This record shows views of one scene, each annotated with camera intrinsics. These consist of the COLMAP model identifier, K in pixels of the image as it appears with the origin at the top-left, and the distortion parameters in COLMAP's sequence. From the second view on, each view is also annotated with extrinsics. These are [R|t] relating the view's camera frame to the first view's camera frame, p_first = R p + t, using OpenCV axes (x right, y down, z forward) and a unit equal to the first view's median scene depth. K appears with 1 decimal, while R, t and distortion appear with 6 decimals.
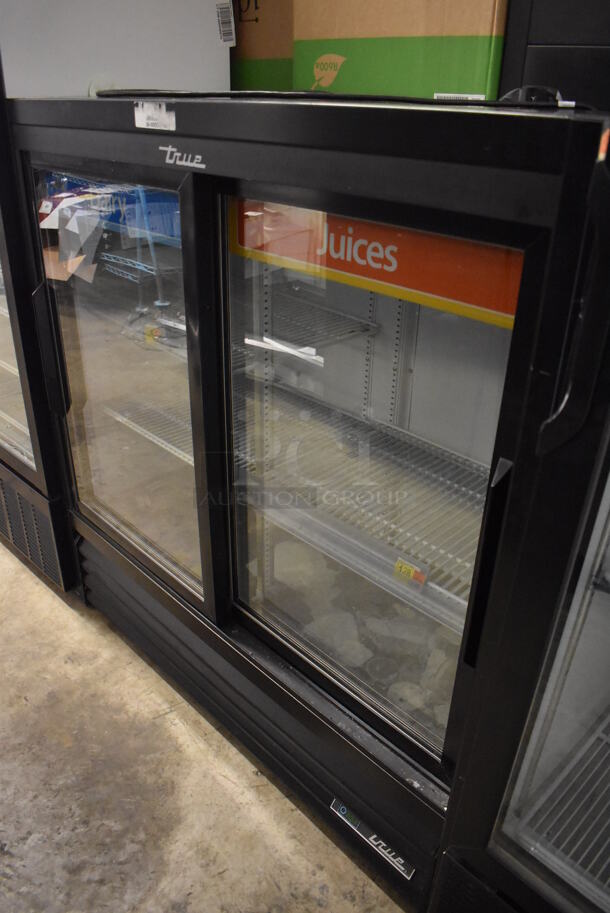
lens RADIAL K [[712.0, 0, 305.0], [0, 712.0, 456.5], [0, 0, 1]] dist [-0.079580, 0.002992]
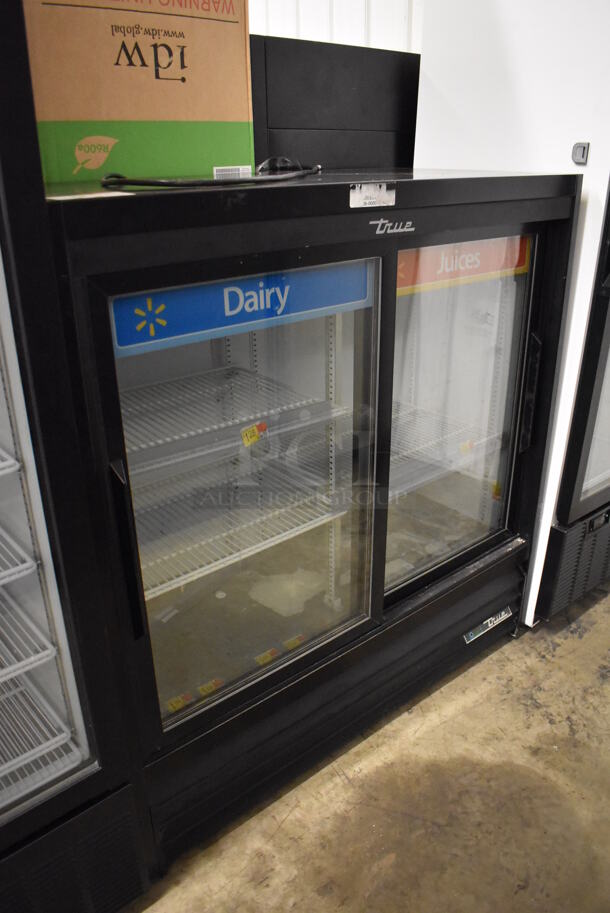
lens RADIAL K [[712.0, 0, 305.0], [0, 712.0, 456.5], [0, 0, 1]] dist [-0.079580, 0.002992]
pose [[0.060523, -0.417114, 0.906837, -1.074032], [0.475302, 0.810935, 0.341281, -0.436563], [-0.877739, 0.410366, 0.247336, 0.732072]]
